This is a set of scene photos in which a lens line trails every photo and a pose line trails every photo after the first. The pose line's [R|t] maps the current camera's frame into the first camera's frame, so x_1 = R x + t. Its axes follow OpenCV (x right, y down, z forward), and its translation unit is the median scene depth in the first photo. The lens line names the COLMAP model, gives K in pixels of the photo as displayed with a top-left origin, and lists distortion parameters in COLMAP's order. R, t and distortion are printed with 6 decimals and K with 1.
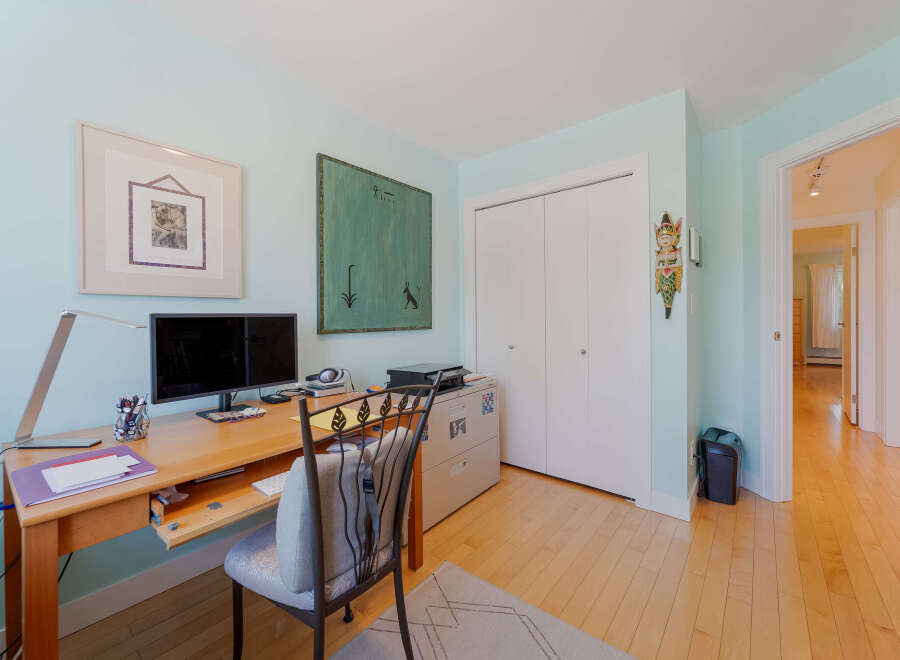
lens RADIAL K [[383.0, 0, 450.1], [0, 383.0, 309.9], [0, 0, 1]] dist [0.000315, 0.000053]
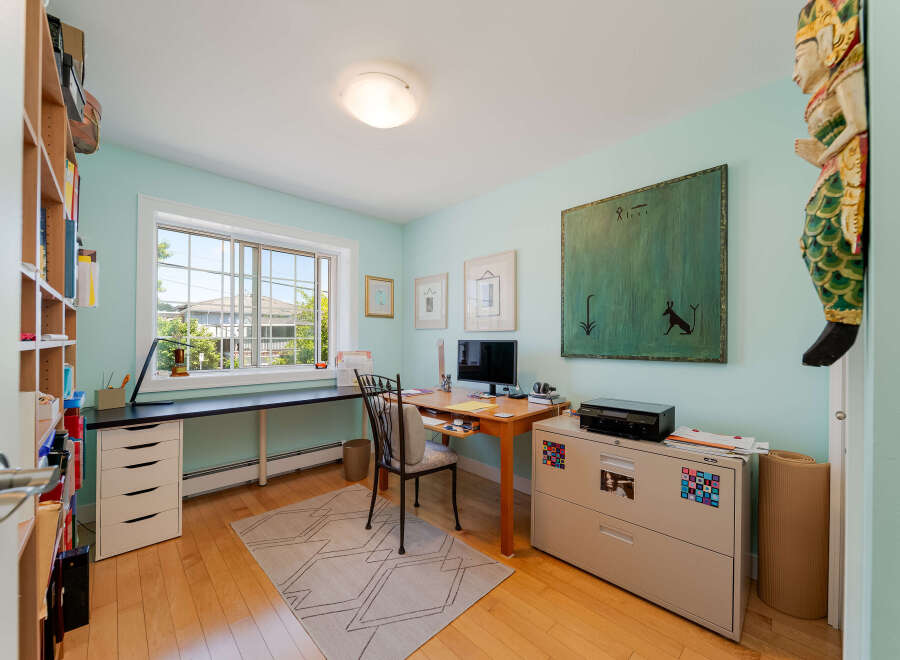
lens RADIAL K [[351.6, 0, 453.4], [0, 351.6, 337.6], [0, 0, 1]] dist [-0.000146, -0.000081]
pose [[-0.126477, -0.014418, -0.991865, 0.786363], [-0.001211, 0.999896, -0.014380, 0.016798], [0.991969, -0.000617, -0.126481, 0.756508]]
